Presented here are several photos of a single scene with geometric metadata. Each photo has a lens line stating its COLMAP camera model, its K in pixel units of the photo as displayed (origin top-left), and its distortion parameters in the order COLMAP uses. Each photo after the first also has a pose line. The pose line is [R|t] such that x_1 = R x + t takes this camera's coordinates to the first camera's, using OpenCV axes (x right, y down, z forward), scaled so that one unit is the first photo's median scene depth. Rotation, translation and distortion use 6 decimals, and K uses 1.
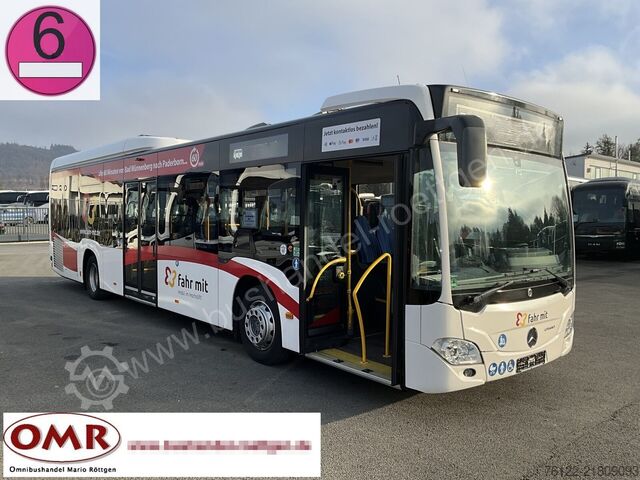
lens RADIAL K [[546.4, 0, 320.0], [0, 546.4, 241.2], [0, 0, 1]] dist [-0.043977, 0.002394]
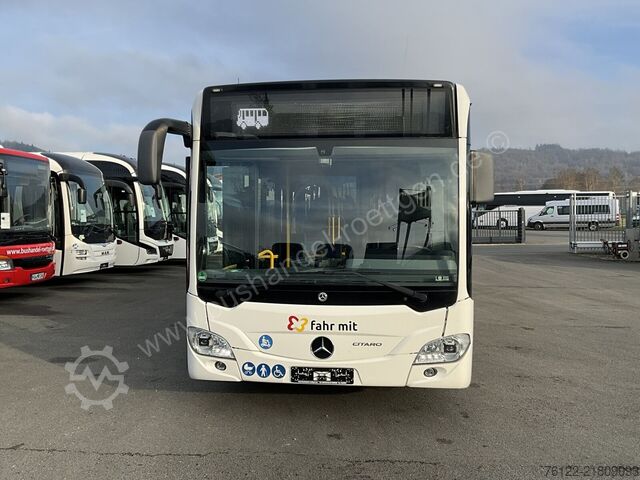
lens RADIAL K [[614.0, 0, 320.2], [0, 614.0, 240.1], [0, 0, 1]] dist [0.018382, 0.000000]
pose [[0.677083, 0.013005, -0.735792, 1.192717], [-0.024789, 0.999679, -0.005143, 0.007953], [0.735489, 0.021722, 0.677188, 0.337910]]
